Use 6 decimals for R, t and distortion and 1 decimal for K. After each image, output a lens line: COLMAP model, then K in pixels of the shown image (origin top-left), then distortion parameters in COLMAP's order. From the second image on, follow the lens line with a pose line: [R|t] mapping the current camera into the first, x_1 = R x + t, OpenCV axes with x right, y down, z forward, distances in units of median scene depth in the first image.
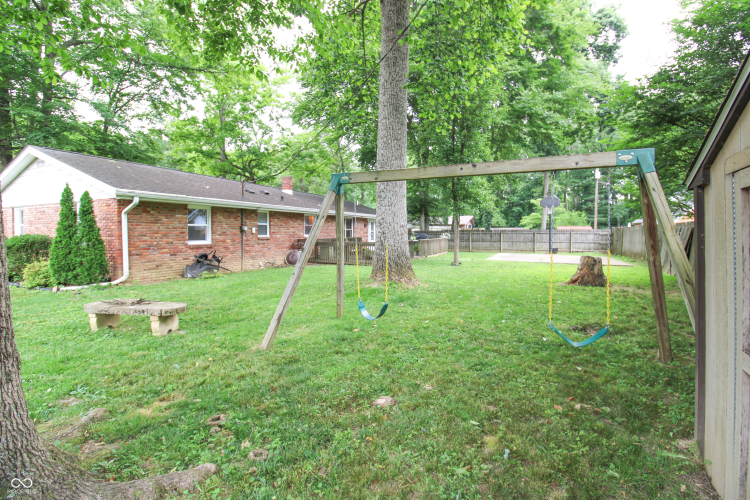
lens RADIAL K [[357.5, 0, 376.3], [0, 357.5, 235.6], [0, 0, 1]] dist [-0.014442, -0.000605]
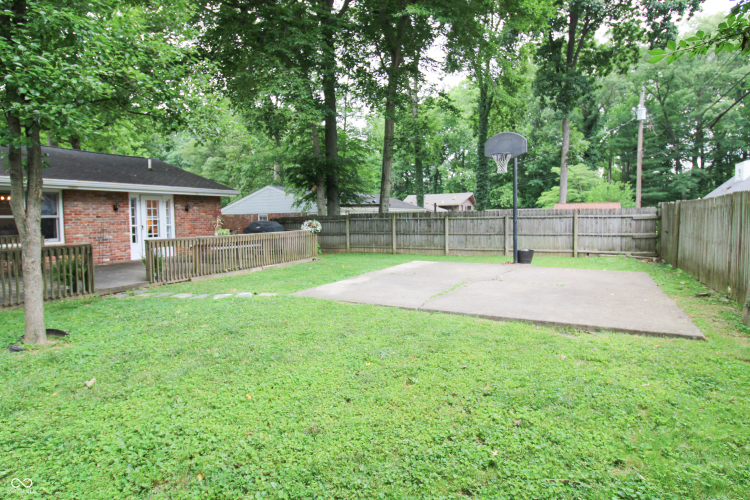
lens RADIAL K [[414.5, 0, 375.3], [0, 414.5, 235.5], [0, 0, 1]] dist [-0.002488, -0.000269]
pose [[0.998935, -0.010270, -0.044980, 0.287873], [0.011925, 0.999256, 0.036675, -0.005660], [0.044570, -0.037172, 0.998314, 0.396851]]
